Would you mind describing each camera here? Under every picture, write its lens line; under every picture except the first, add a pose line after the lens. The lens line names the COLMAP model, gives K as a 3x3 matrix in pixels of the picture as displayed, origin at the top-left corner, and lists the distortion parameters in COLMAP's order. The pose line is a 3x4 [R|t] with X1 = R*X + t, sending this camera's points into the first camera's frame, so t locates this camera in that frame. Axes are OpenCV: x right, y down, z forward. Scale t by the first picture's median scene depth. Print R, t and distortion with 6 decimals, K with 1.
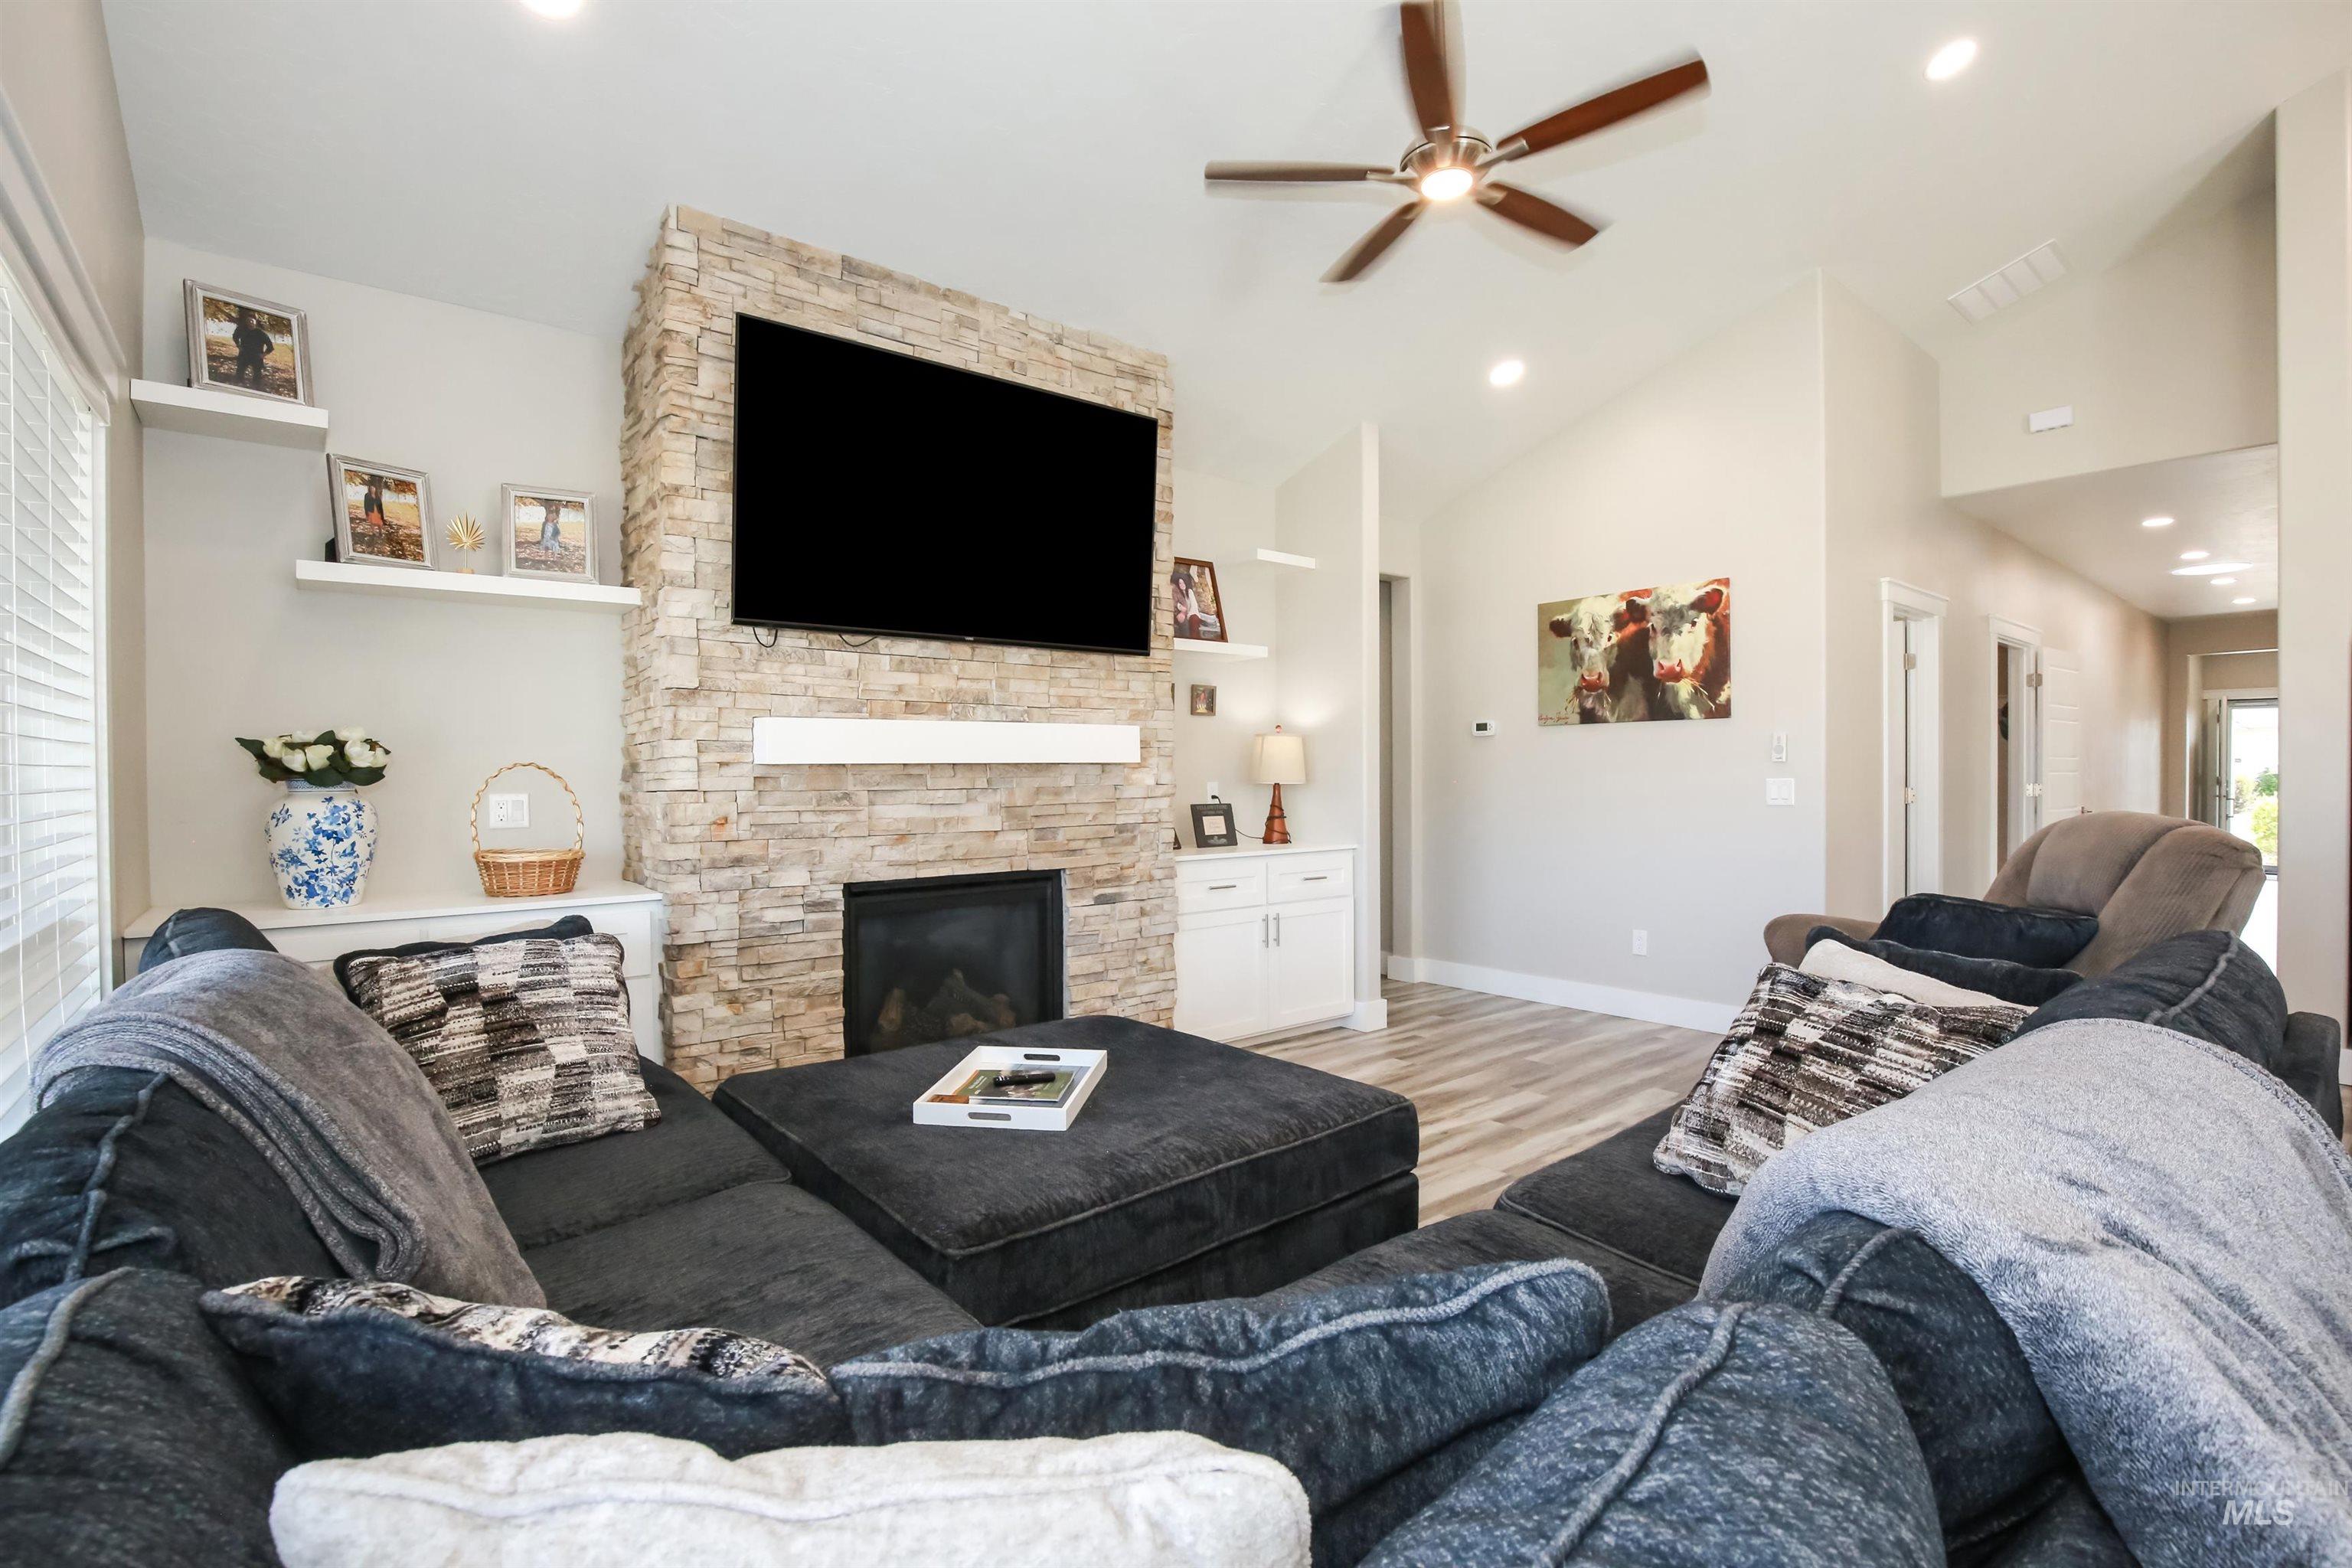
lens RADIAL K [[1075.1, 0, 1188.1], [0, 1075.1, 785.8], [0, 0, 1]] dist [-0.035232, 0.007060]
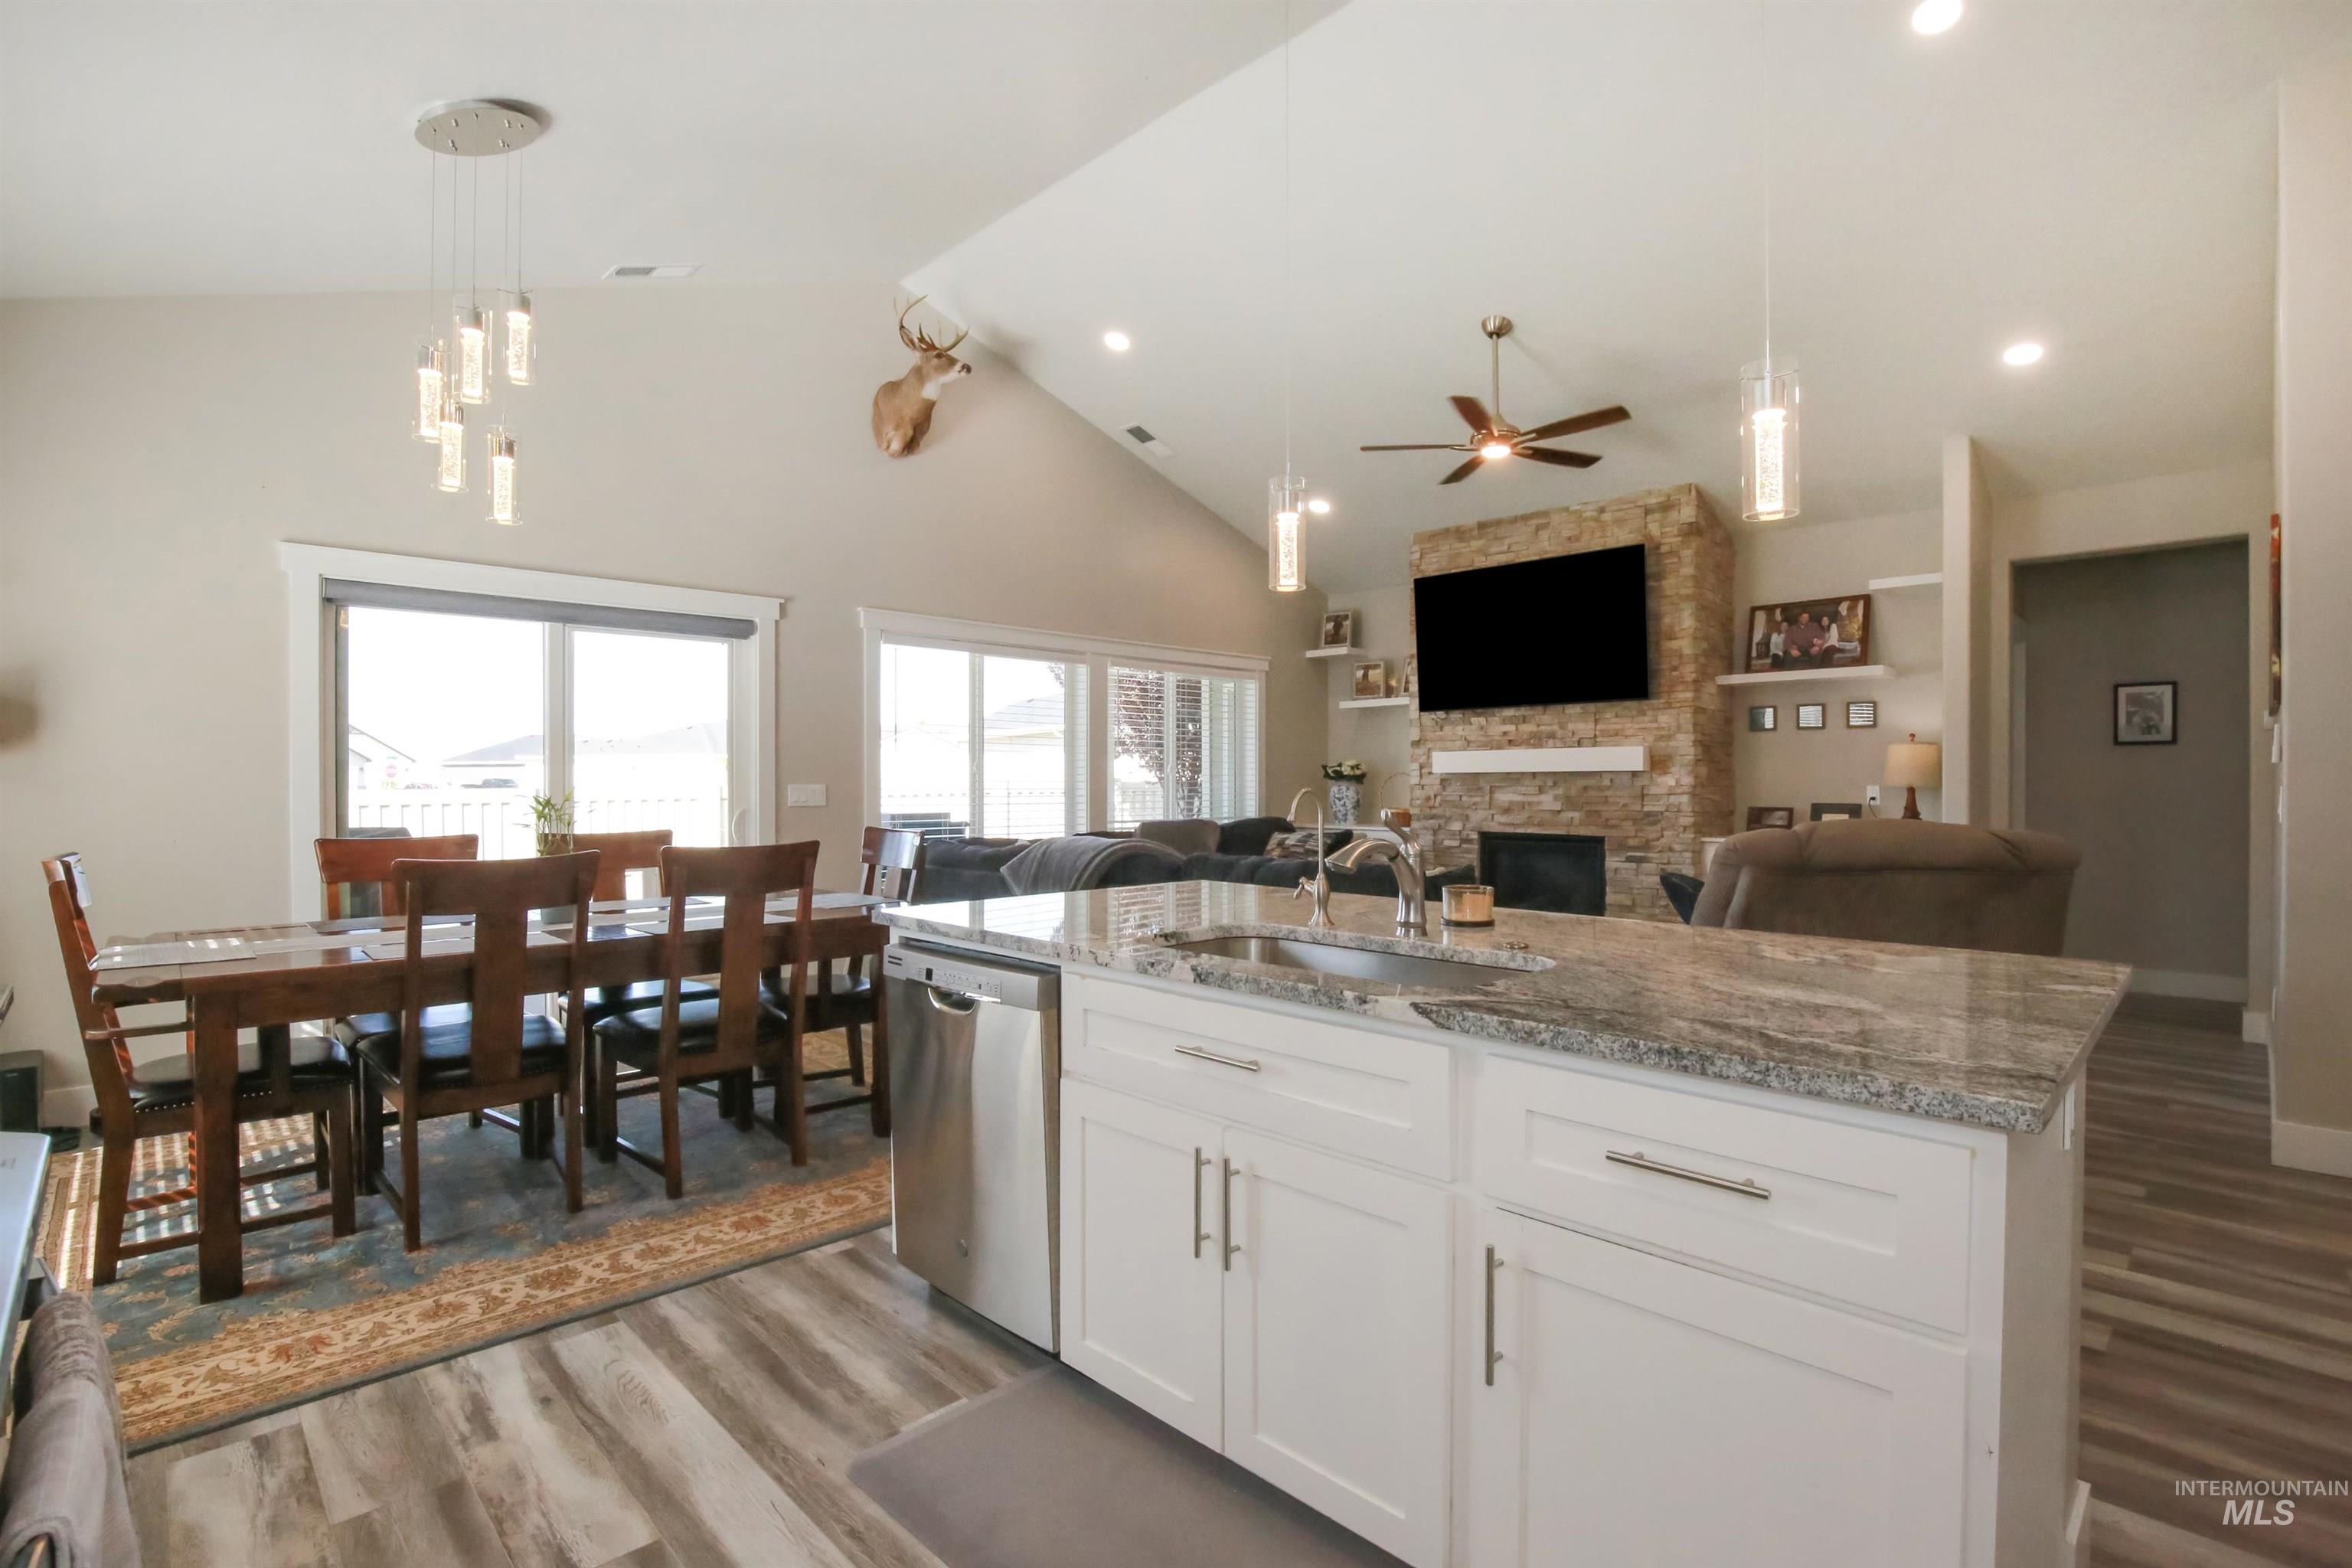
lens RADIAL K [[1094.7, 0, 1191.0], [0, 1094.7, 785.3], [0, 0, 1]] dist [-0.021831, 0.001325]
pose [[0.095329, 0.009099, -0.995404, 1.519178], [-0.012240, 0.999893, 0.007968, -0.005501], [0.995371, 0.011424, 0.095430, 0.232237]]
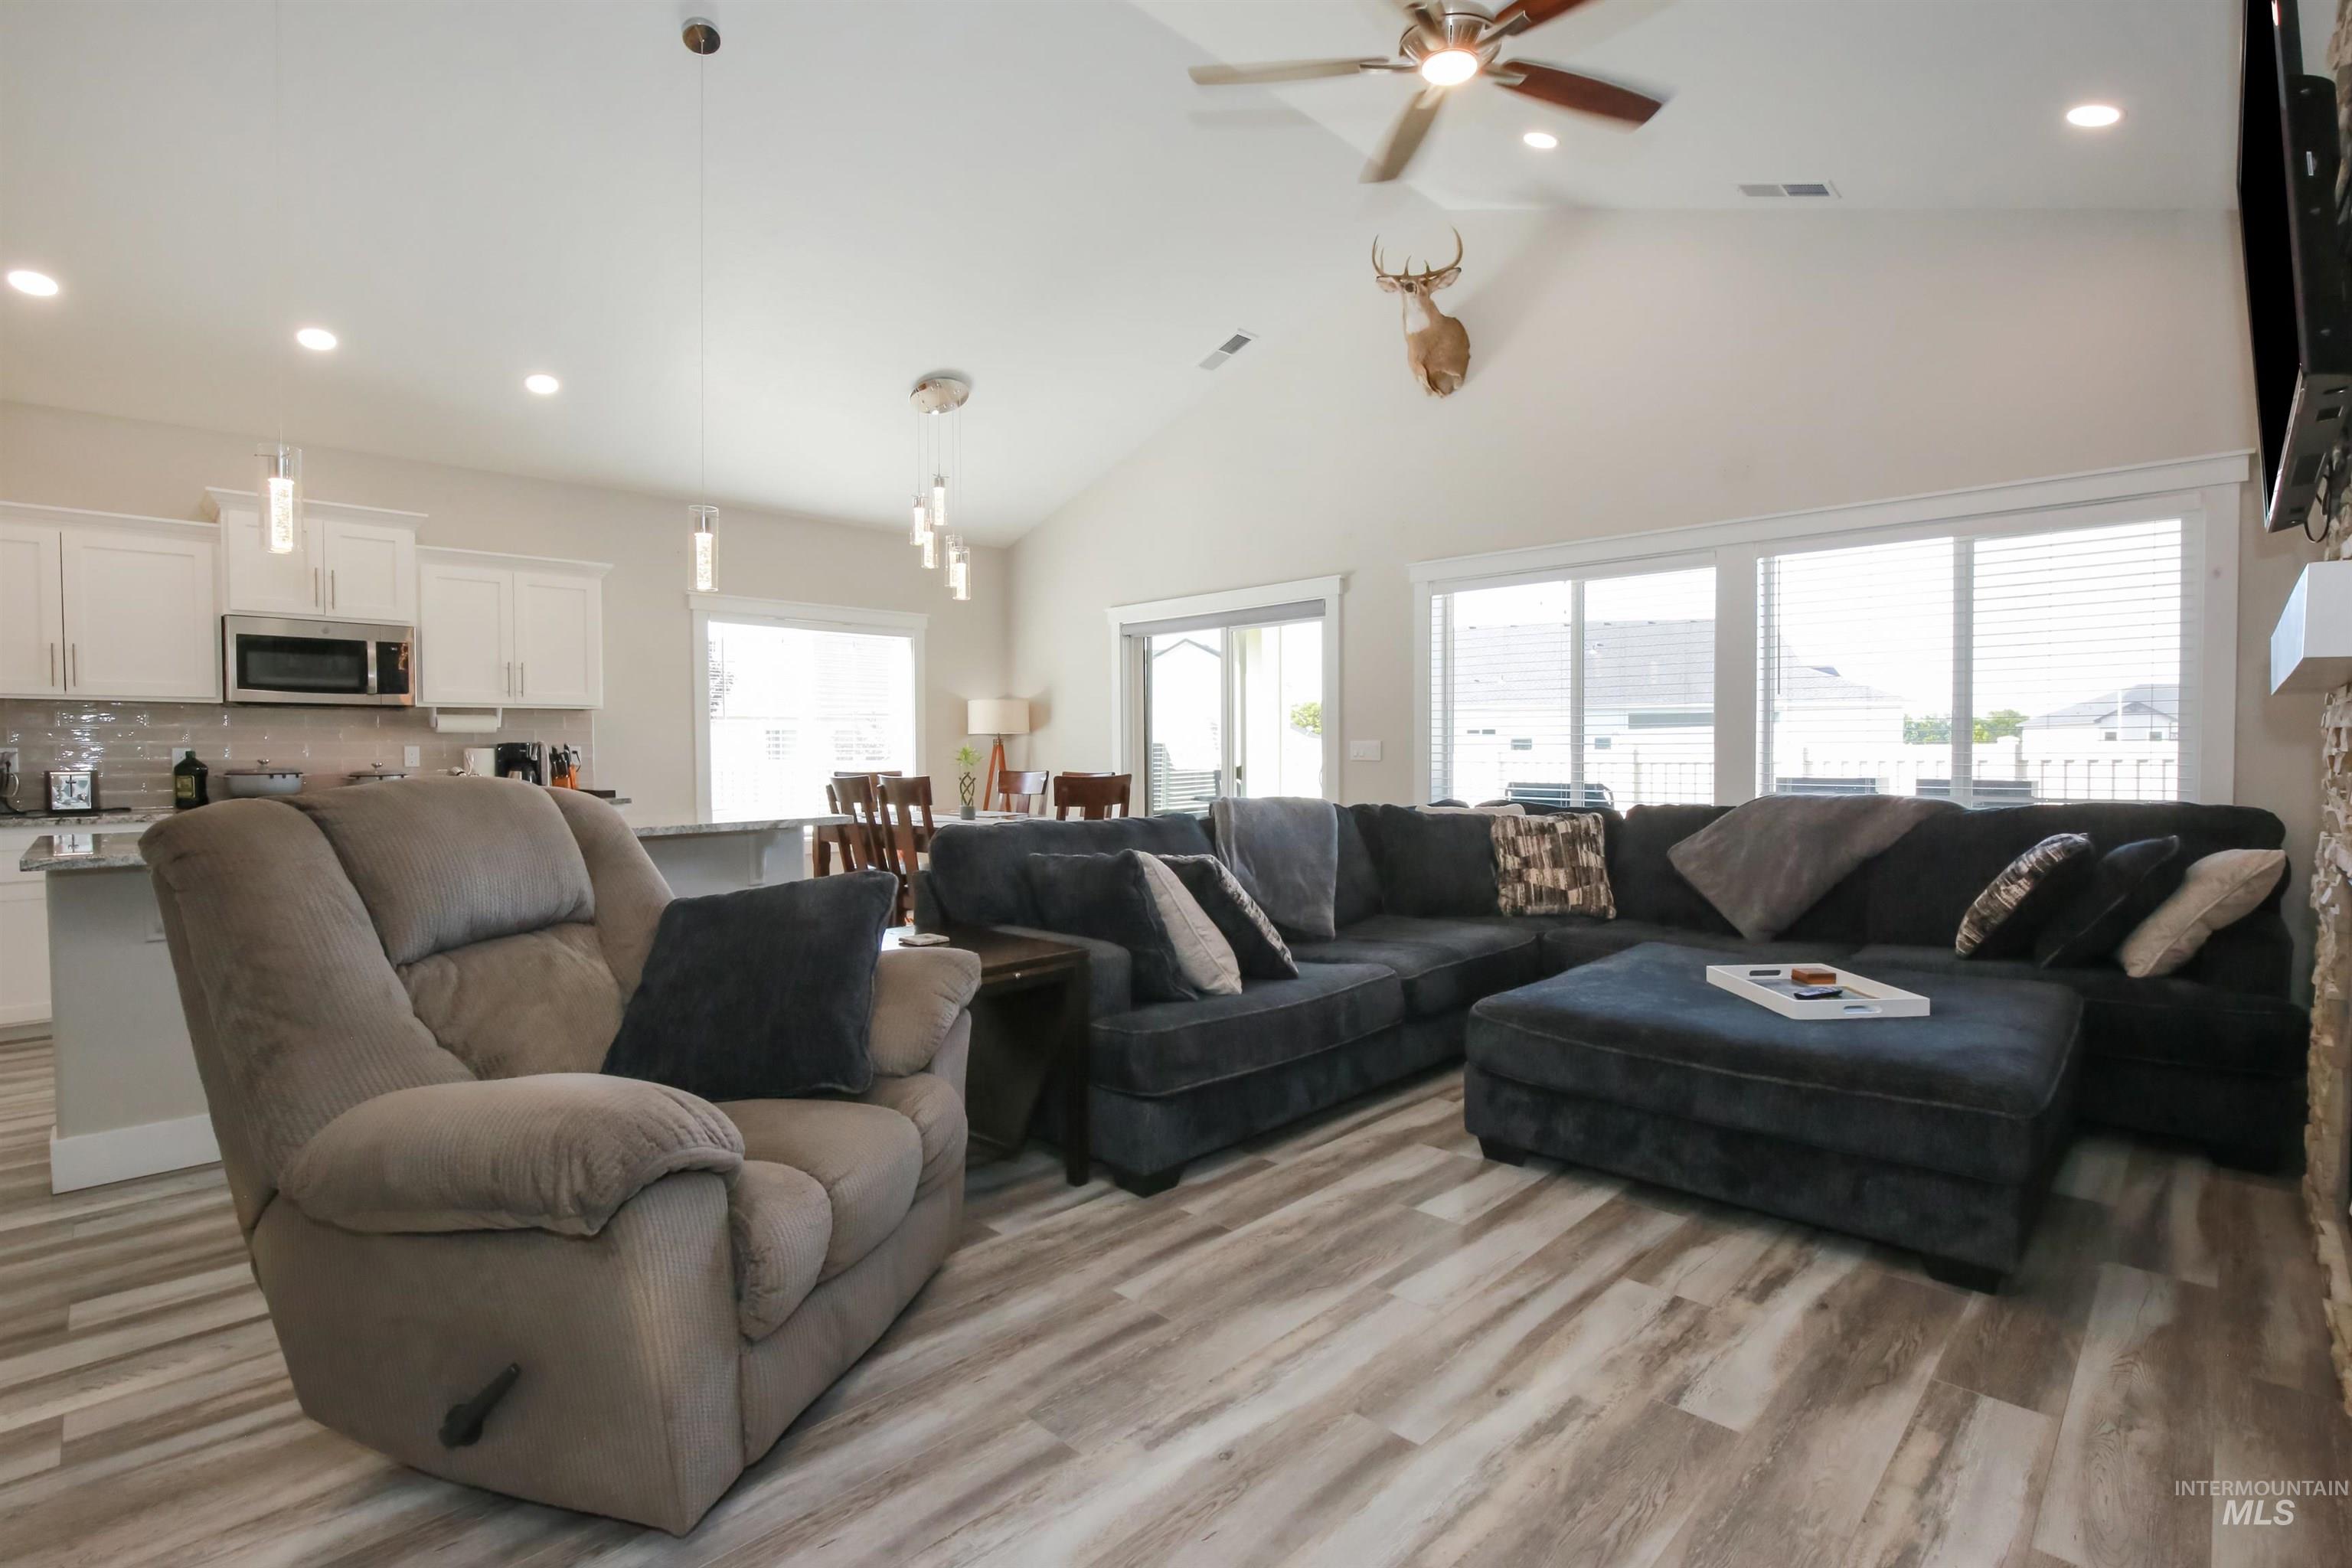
lens RADIAL K [[1092.2, 0, 1192.1], [0, 1092.2, 788.2], [0, 0, 1]] dist [-0.036736, 0.008506]
pose [[-0.994040, 0.015709, -0.107881, 0.423980], [0.010498, 0.998758, 0.048700, 0.001297], [0.108512, 0.047278, -0.992970, 1.424845]]
